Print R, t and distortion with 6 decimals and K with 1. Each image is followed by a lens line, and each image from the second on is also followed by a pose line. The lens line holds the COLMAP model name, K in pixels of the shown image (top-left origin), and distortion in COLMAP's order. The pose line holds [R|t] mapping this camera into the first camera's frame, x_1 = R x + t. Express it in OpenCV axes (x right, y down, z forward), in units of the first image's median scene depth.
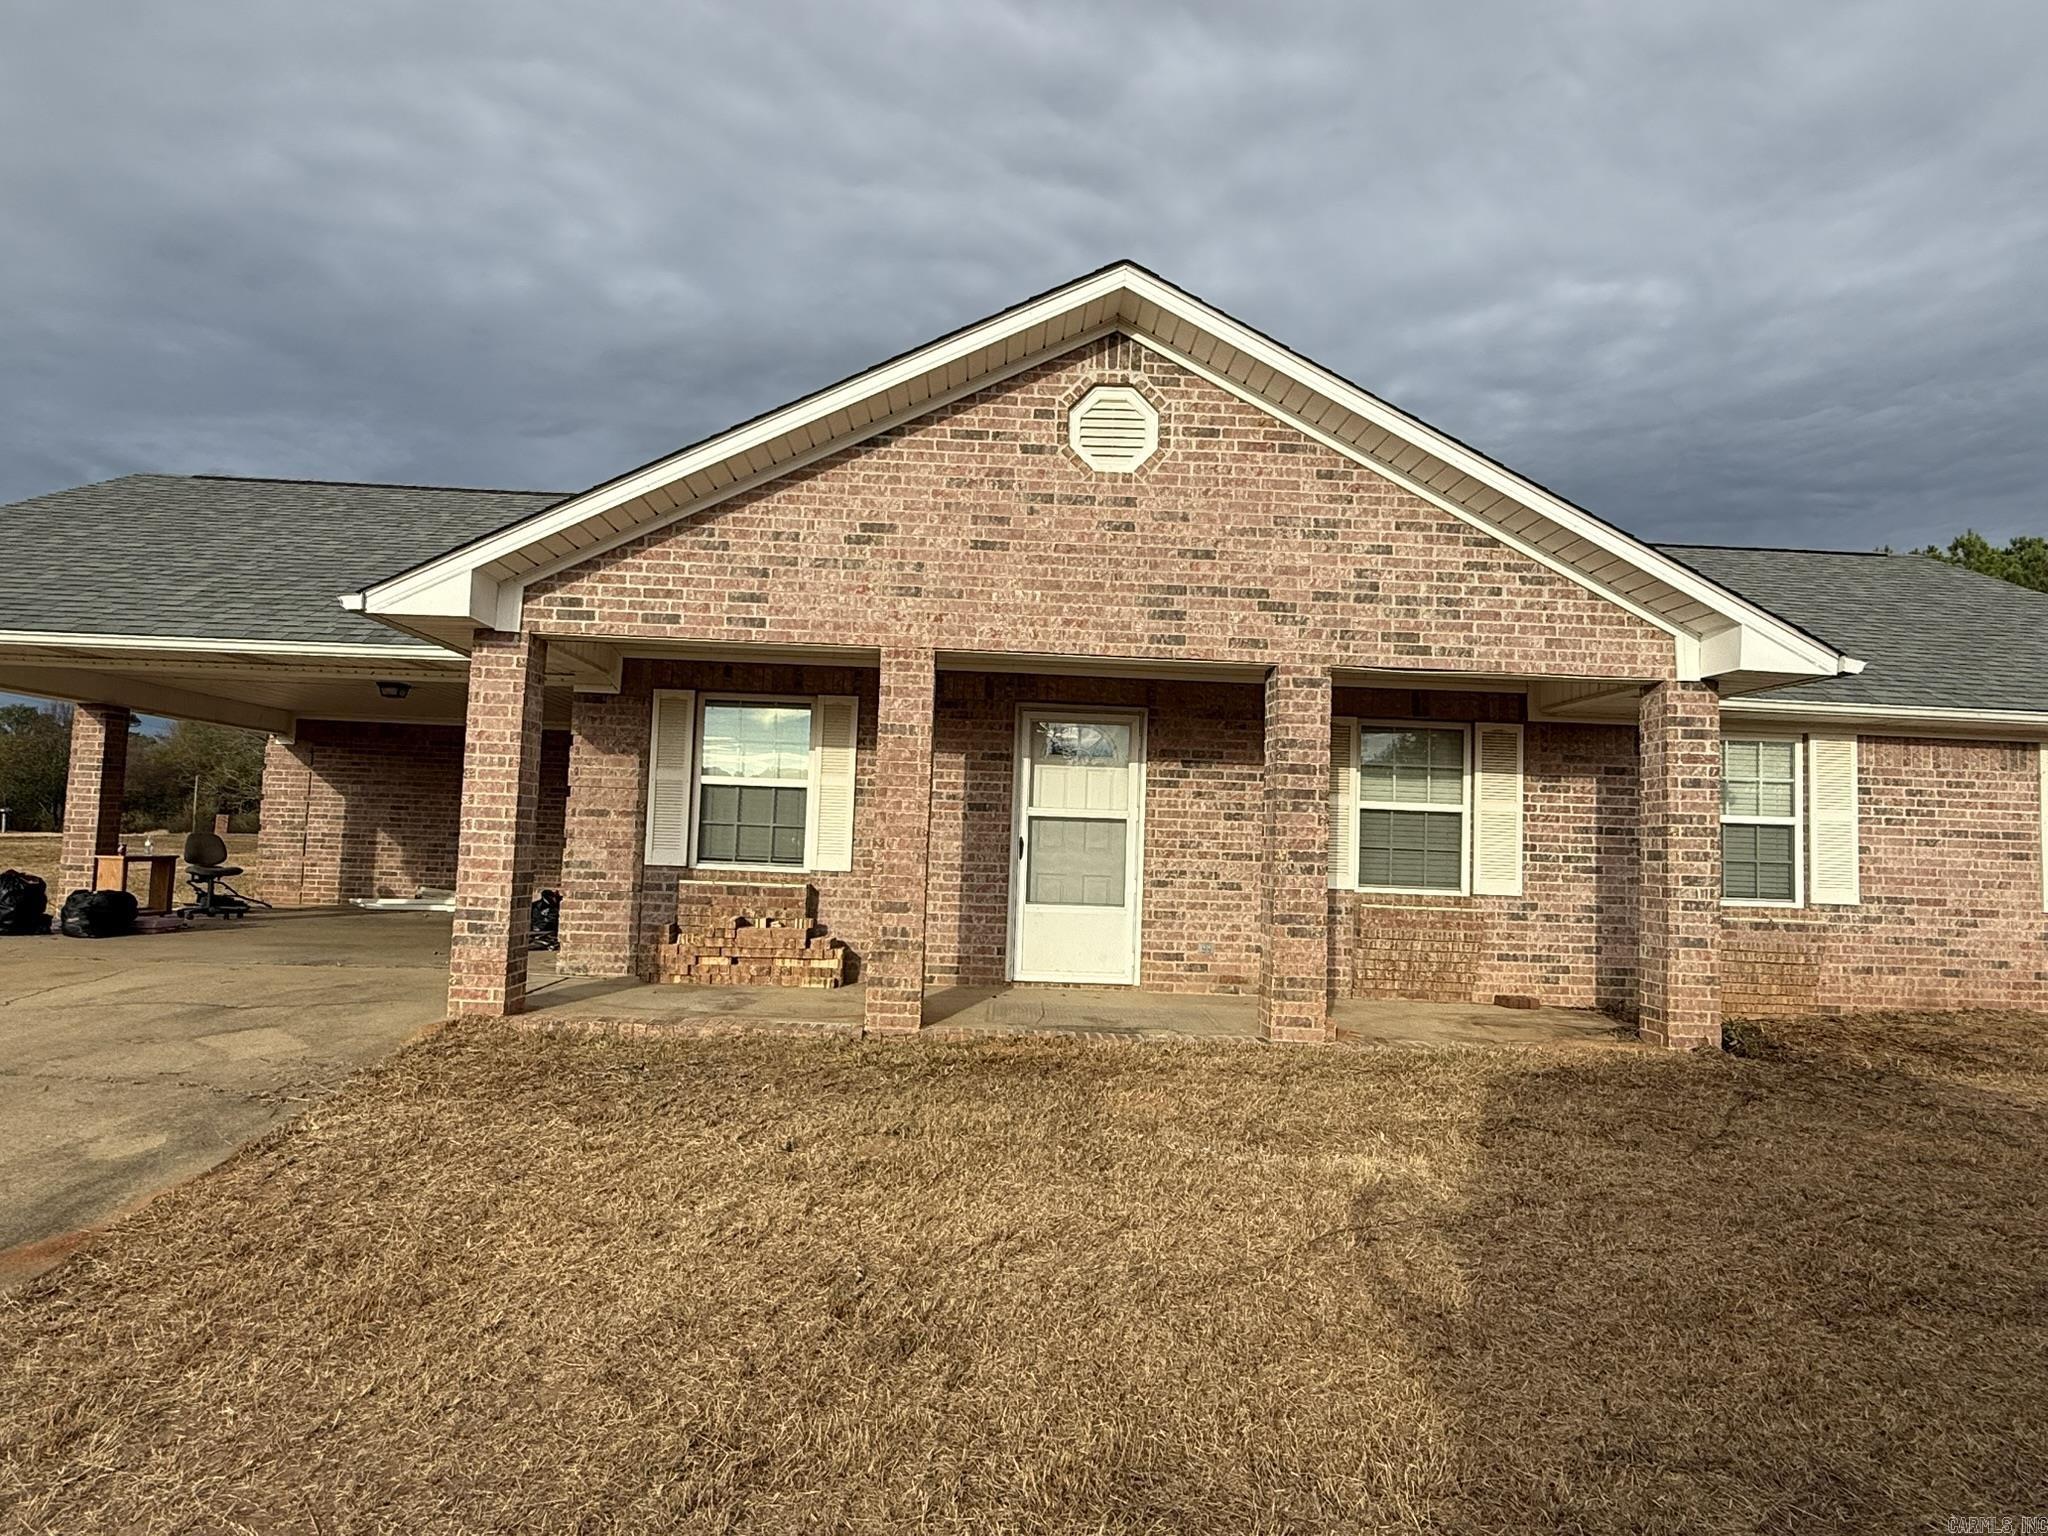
lens RADIAL K [[1173.8, 0, 963.3], [0, 1173.8, 761.5], [0, 0, 1]] dist [0.000997, -0.000013]
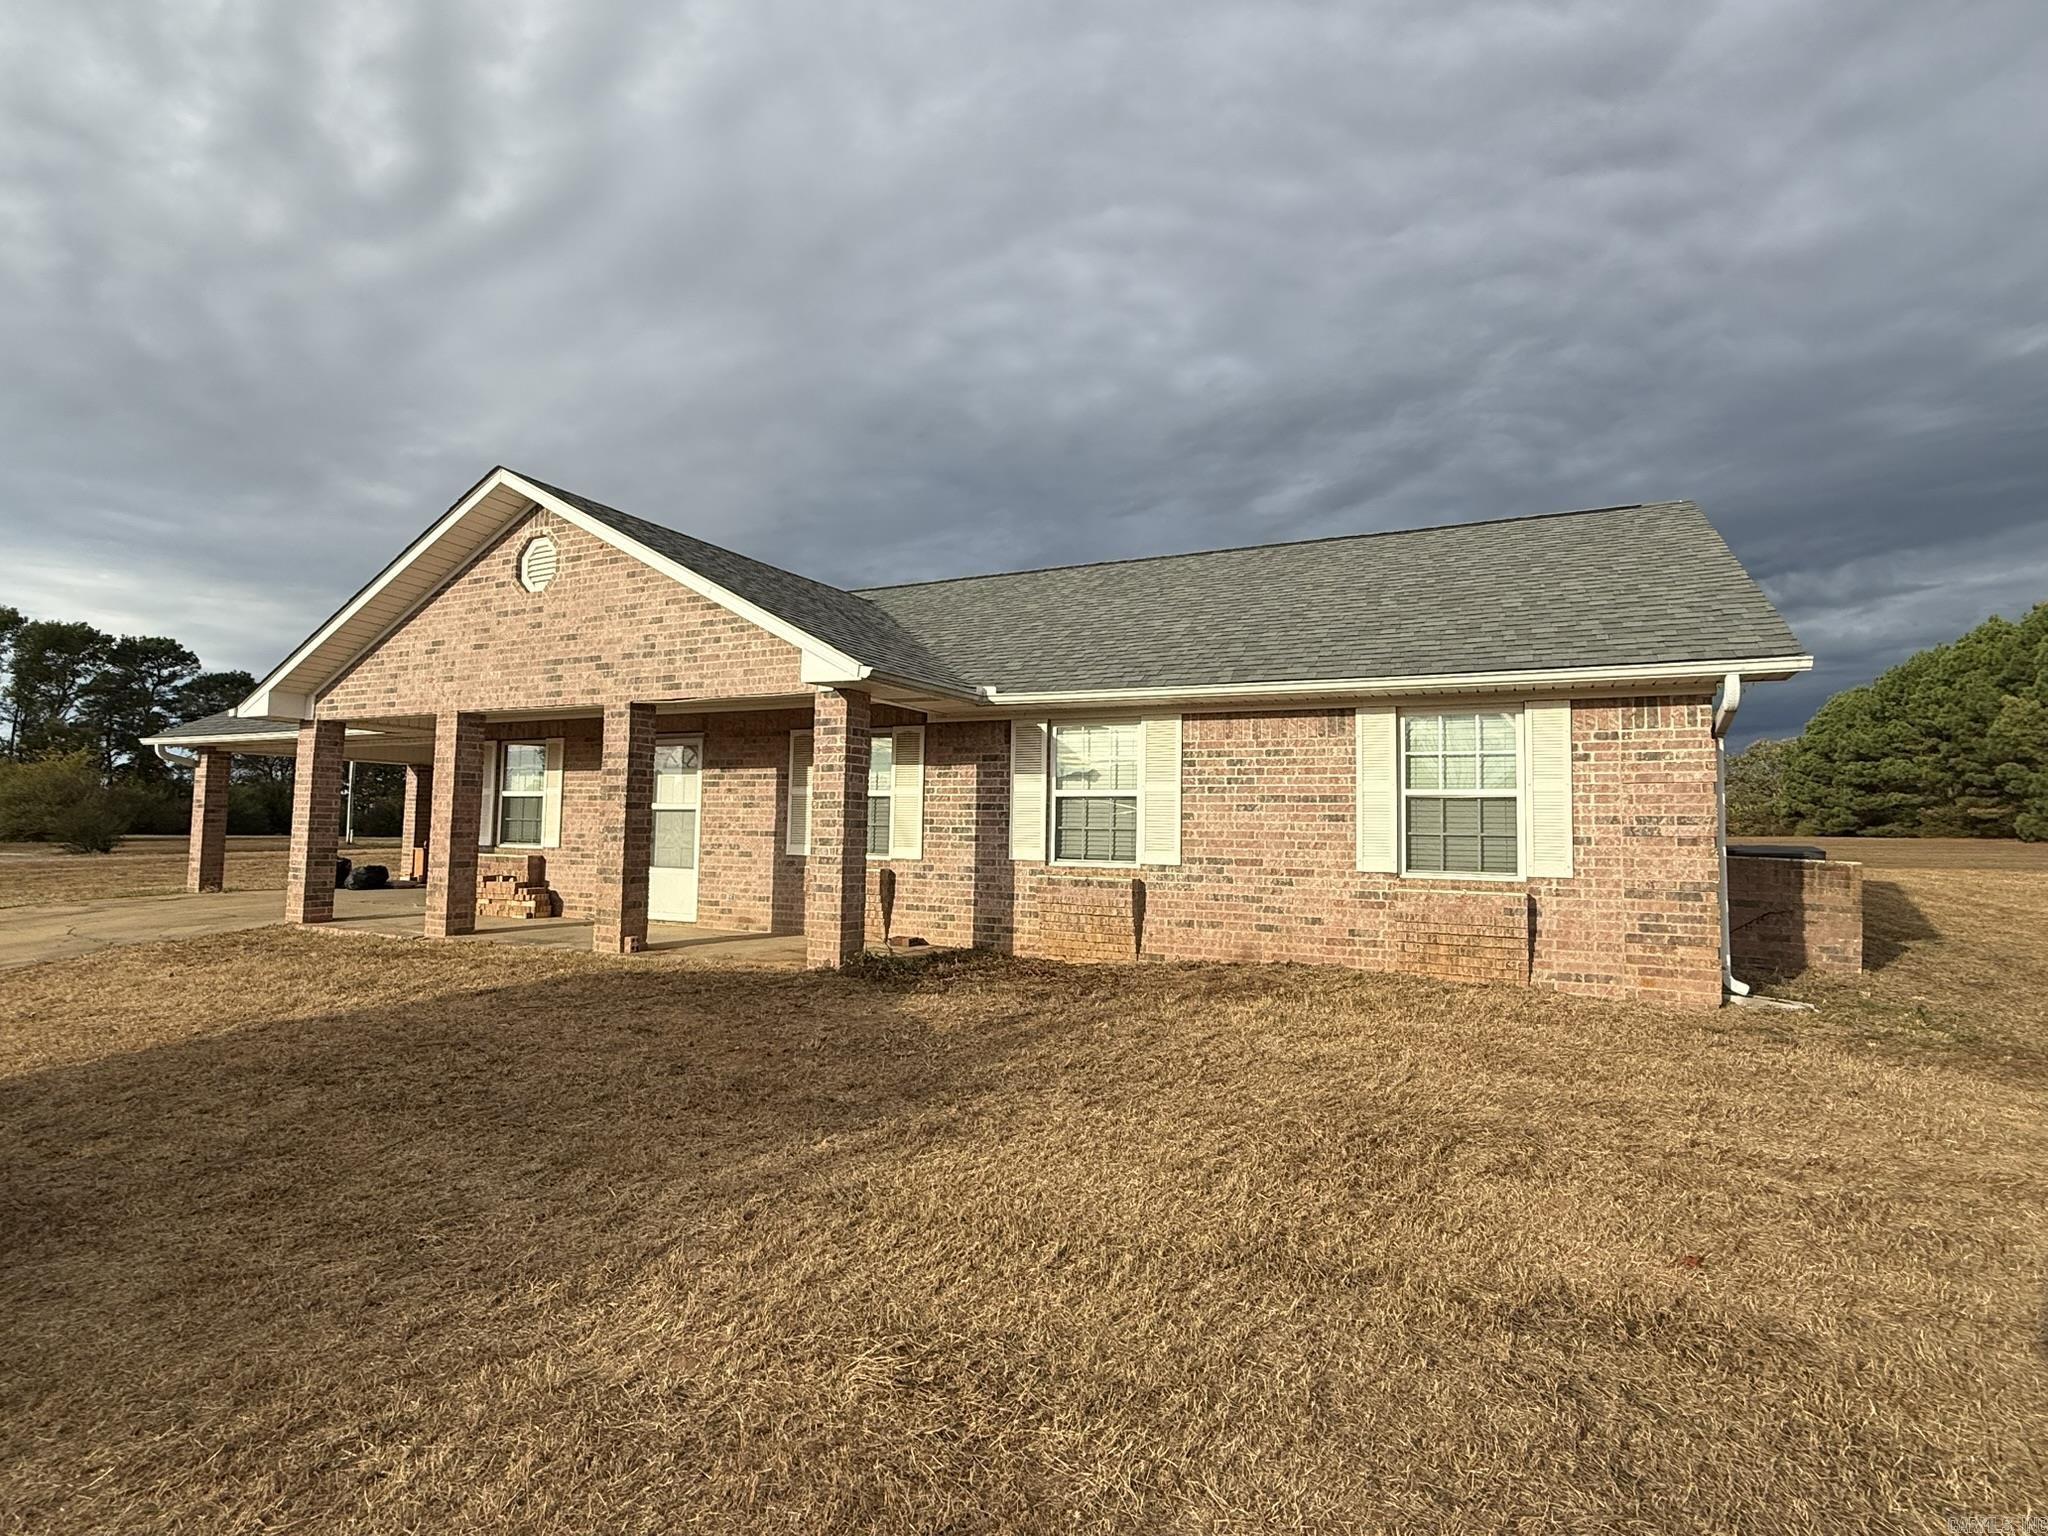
lens RADIAL K [[1039.5, 0, 1019.0], [0, 1039.5, 774.8], [0, 0, 1]] dist [-0.001910, -0.001648]
pose [[0.877111, -0.047443, -0.477939, 1.105037], [0.045846, 0.998836, -0.015014, 0.043703], [0.478095, -0.008743, 0.878265, 0.054971]]
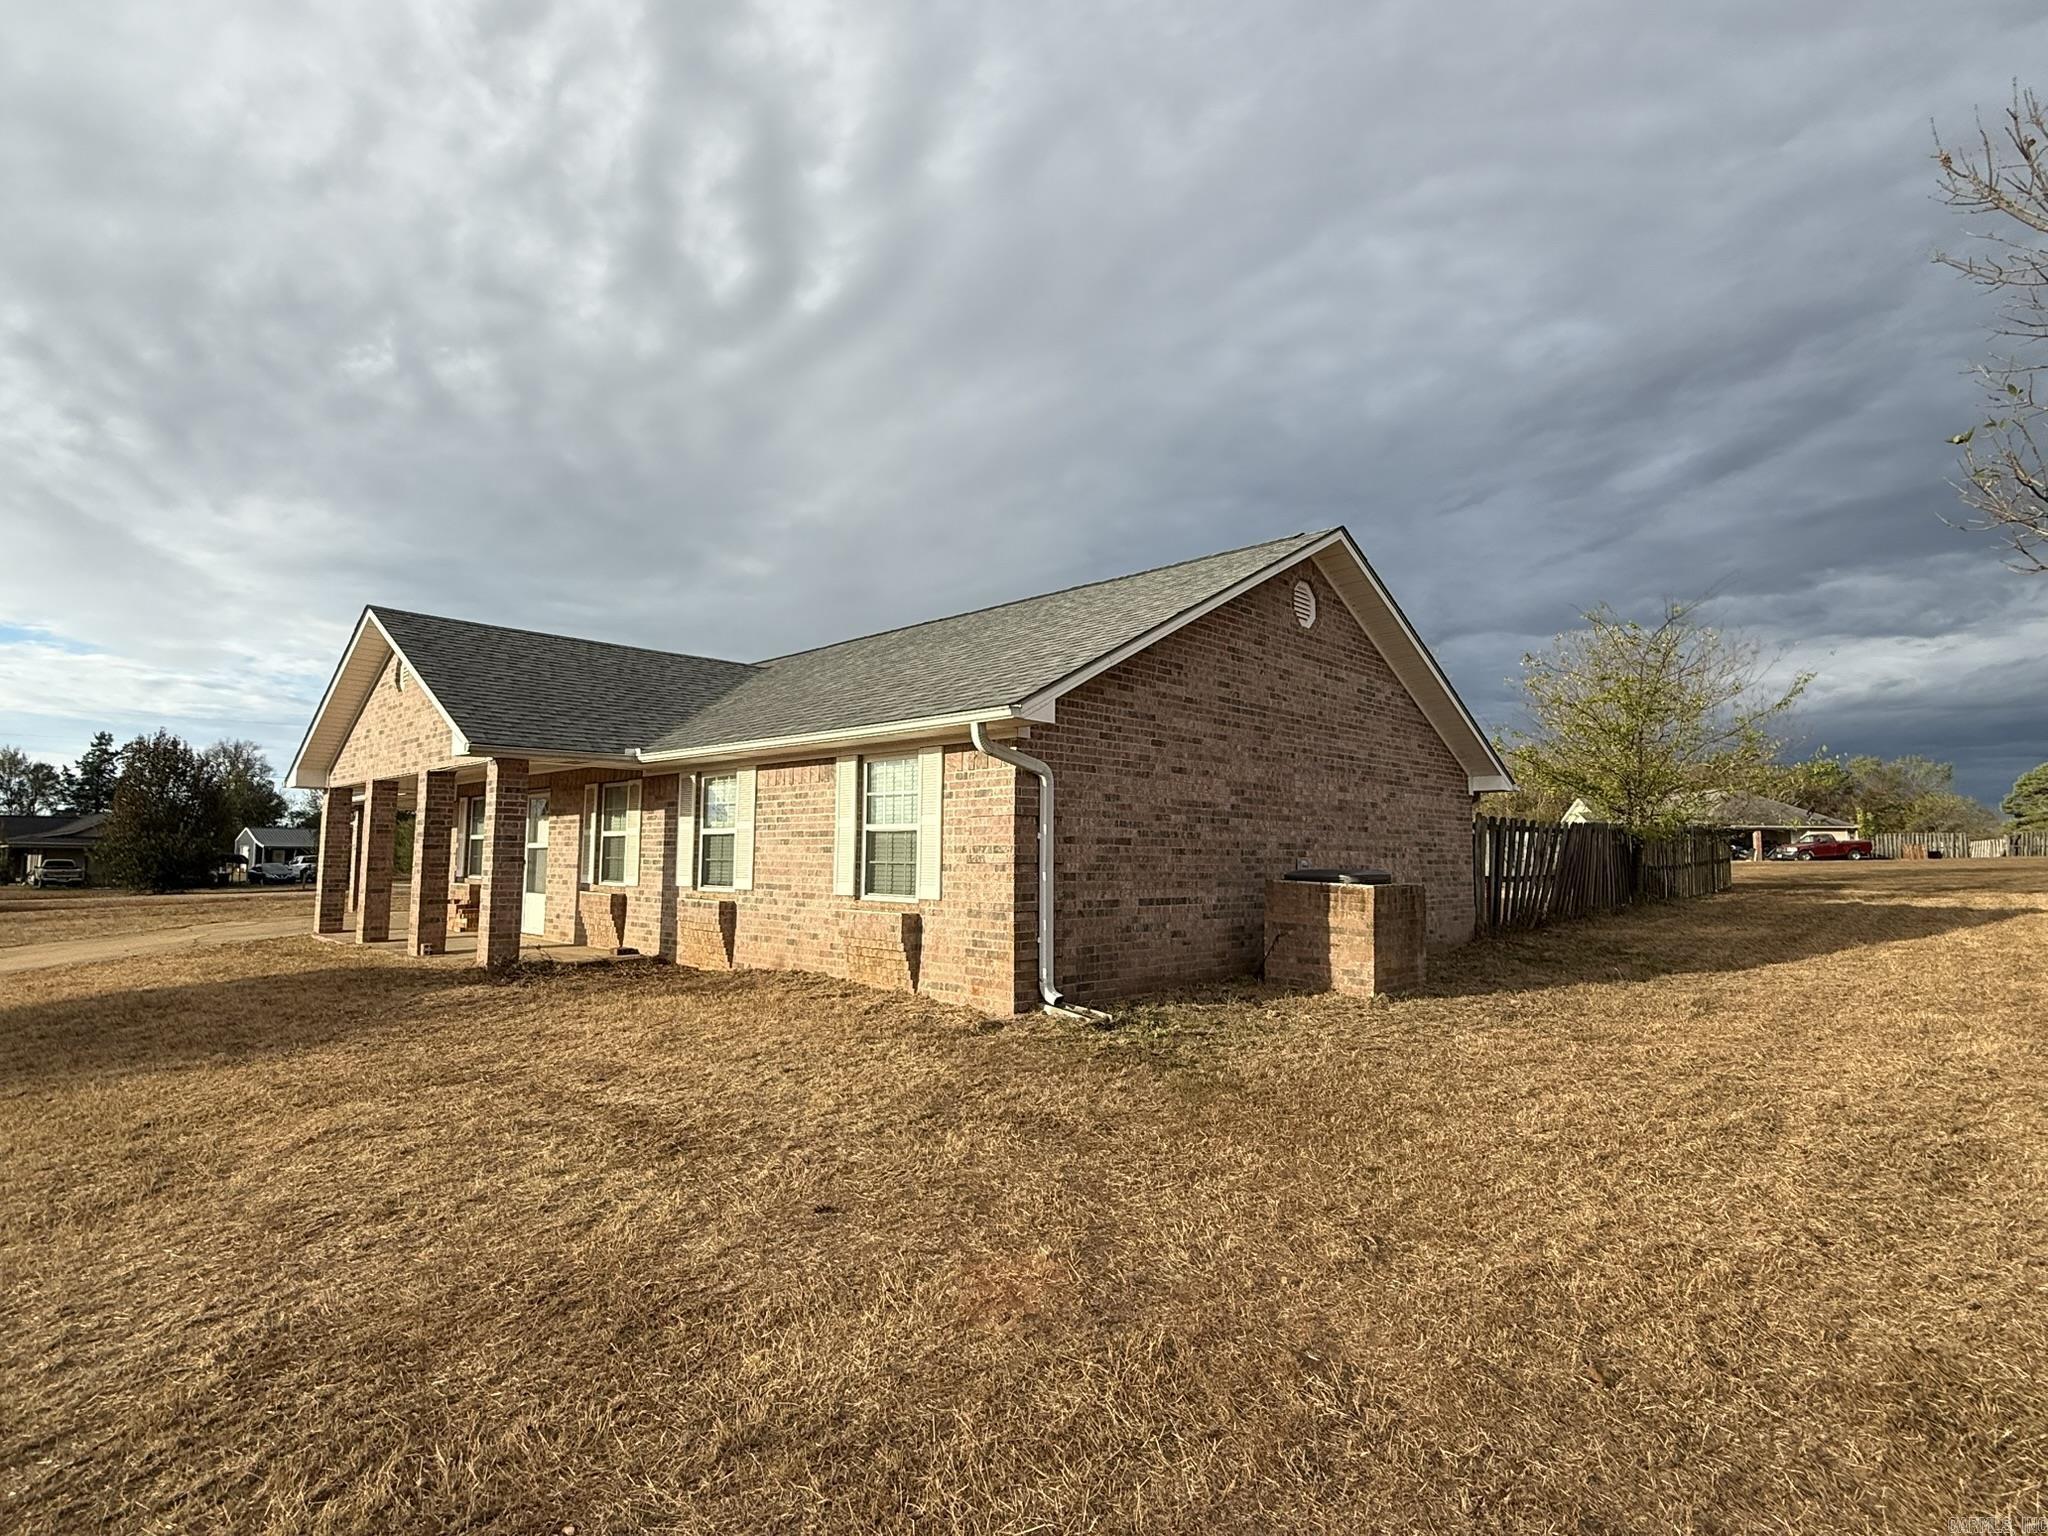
lens RADIAL K [[1052.4, 0, 1033.8], [0, 1052.4, 810.9], [0, 0, 1]] dist [-0.000562, -0.000977]
pose [[0.686979, -0.063547, -0.723893, 1.874514], [0.067205, 0.997456, -0.023783, 0.081601], [0.723563, -0.032311, 0.689502, 0.397622]]
